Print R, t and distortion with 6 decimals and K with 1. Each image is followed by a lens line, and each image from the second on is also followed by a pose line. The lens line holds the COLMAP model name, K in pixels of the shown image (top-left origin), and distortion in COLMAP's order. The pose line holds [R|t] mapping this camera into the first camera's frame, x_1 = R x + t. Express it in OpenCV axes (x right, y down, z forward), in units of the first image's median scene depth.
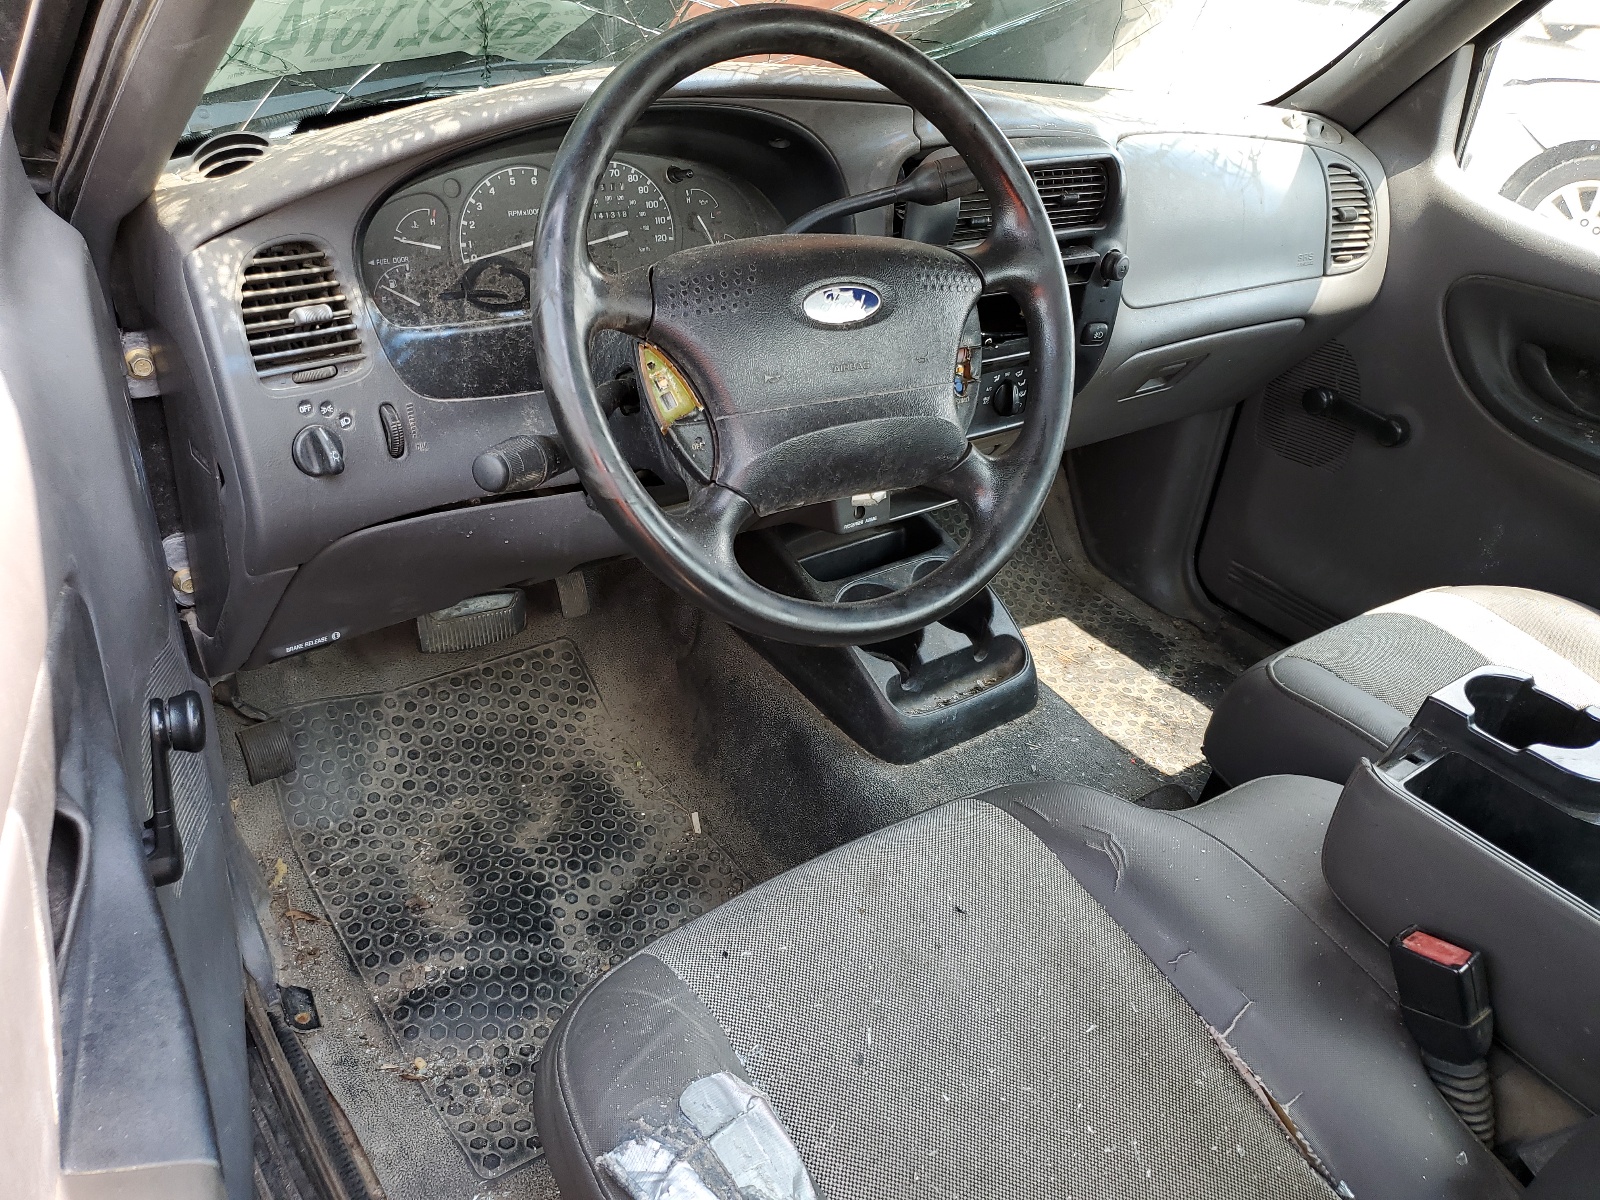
lens RADIAL K [[1262.7, 0, 797.5], [0, 1262.7, 594.1], [0, 0, 1]] dist [0.002303, -0.004053]
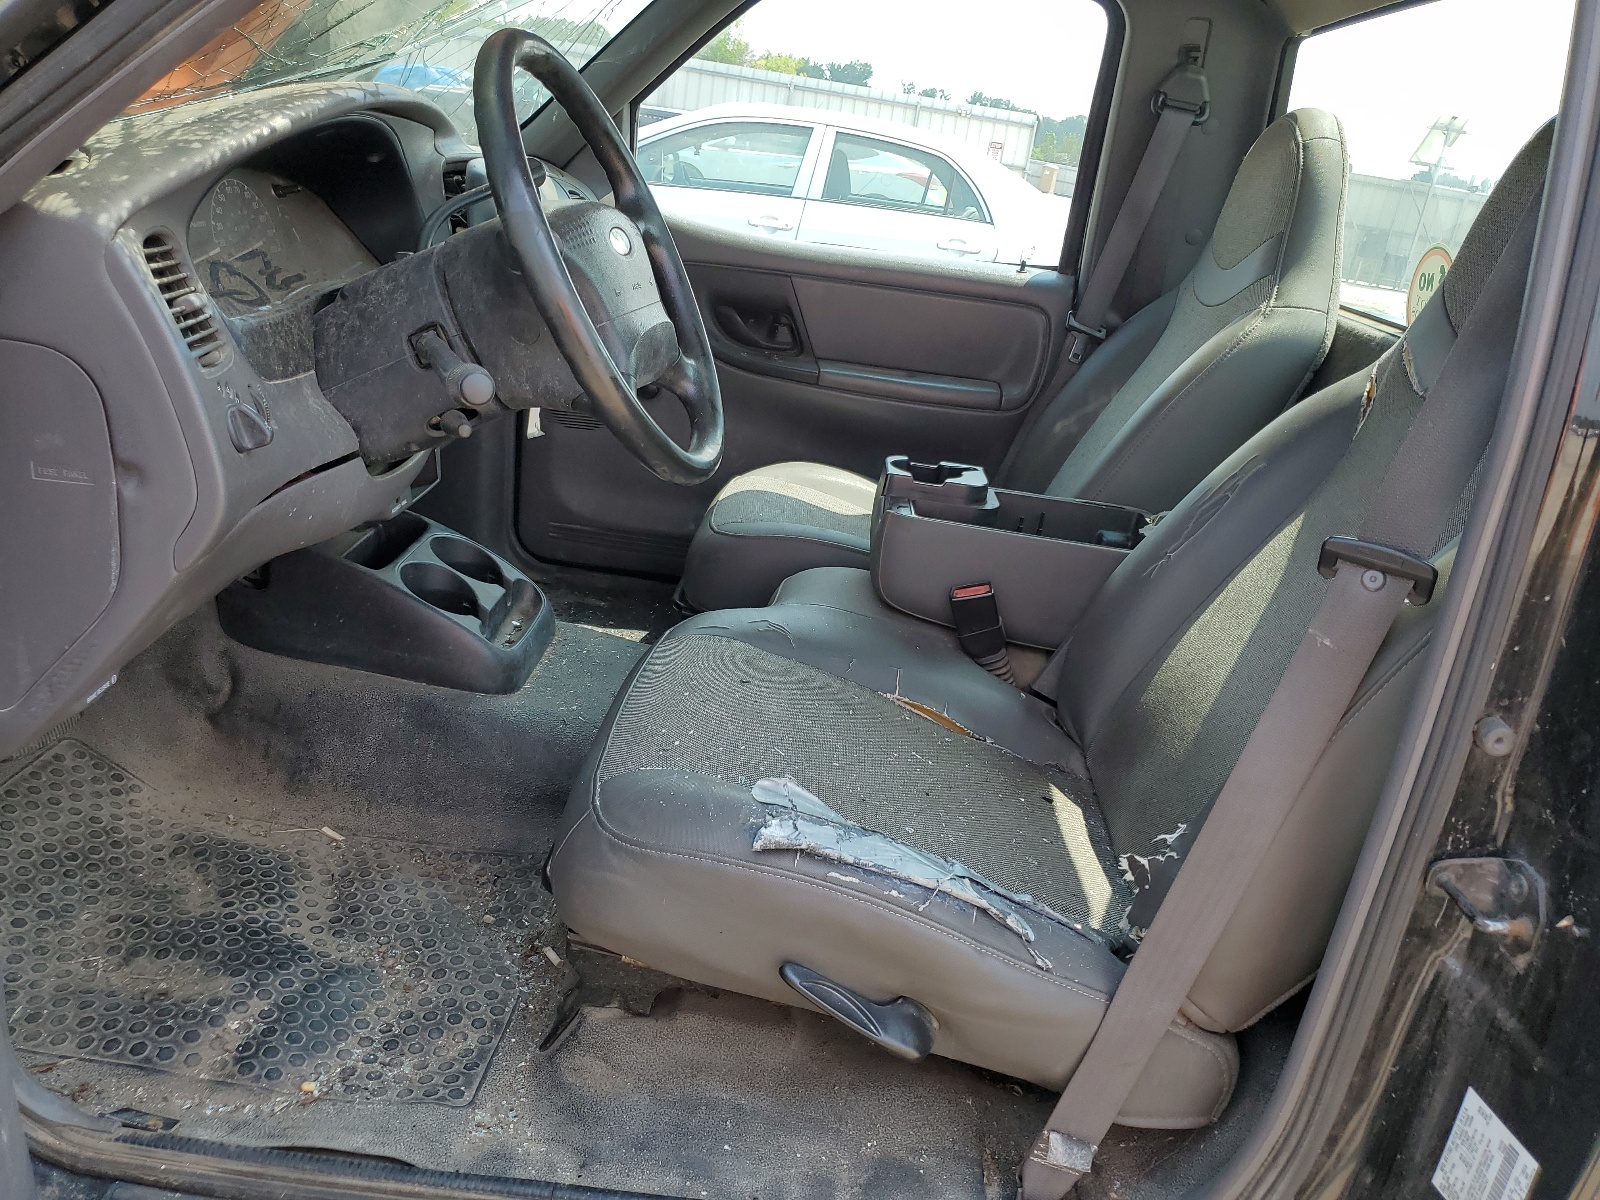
lens RADIAL K [[1262.7, 0, 802.5], [0, 1262.7, 603.7], [0, 0, 1]] dist [0.002303, -0.004053]
pose [[0.627449, -0.262677, 0.733014, -0.704984], [0.328092, 0.942921, 0.057055, 0.093104], [-0.706161, 0.204697, 0.677817, -0.007507]]
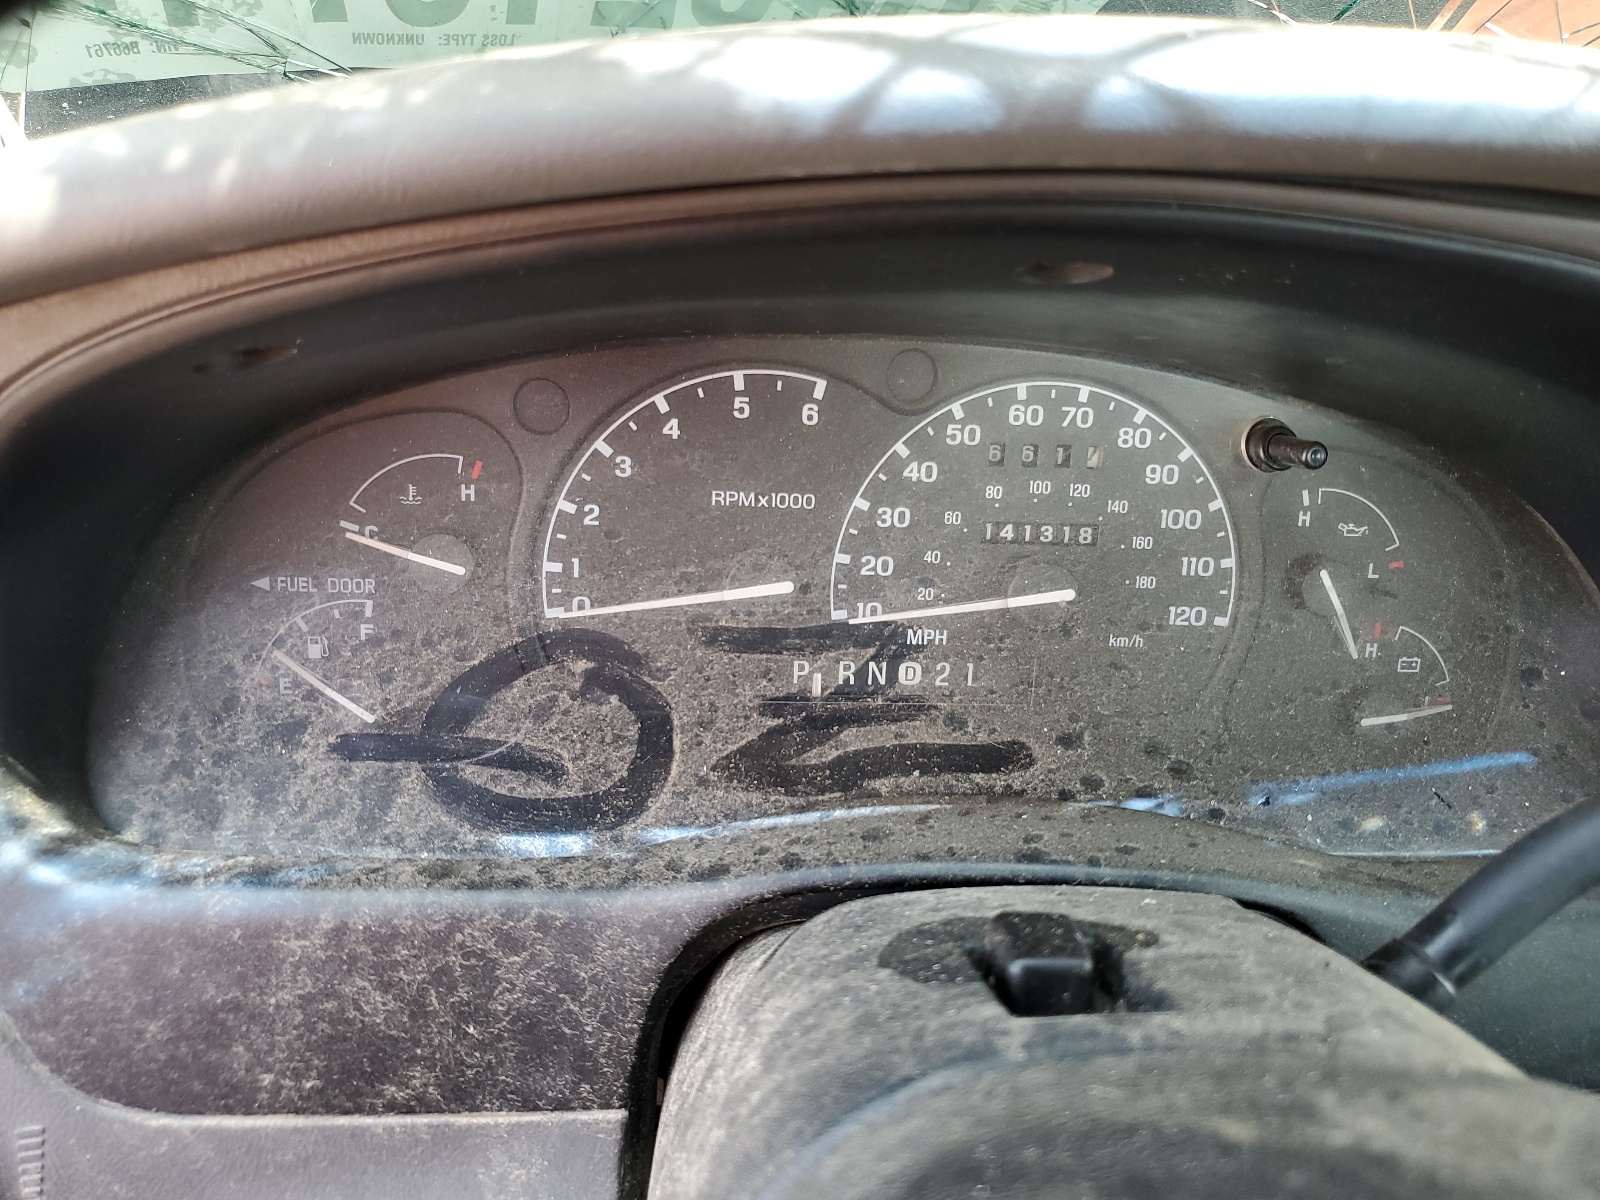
lens RADIAL K [[1262.7, 0, 799.5], [0, 1262.7, 599.7], [0, 0, 1]] dist [0.002303, -0.004053]
pose [[0.849739, 0.226816, -0.475918, -0.037575], [-0.265971, 0.963856, -0.015523, -0.257968], [0.455195, 0.139770, 0.879353, 0.669790]]
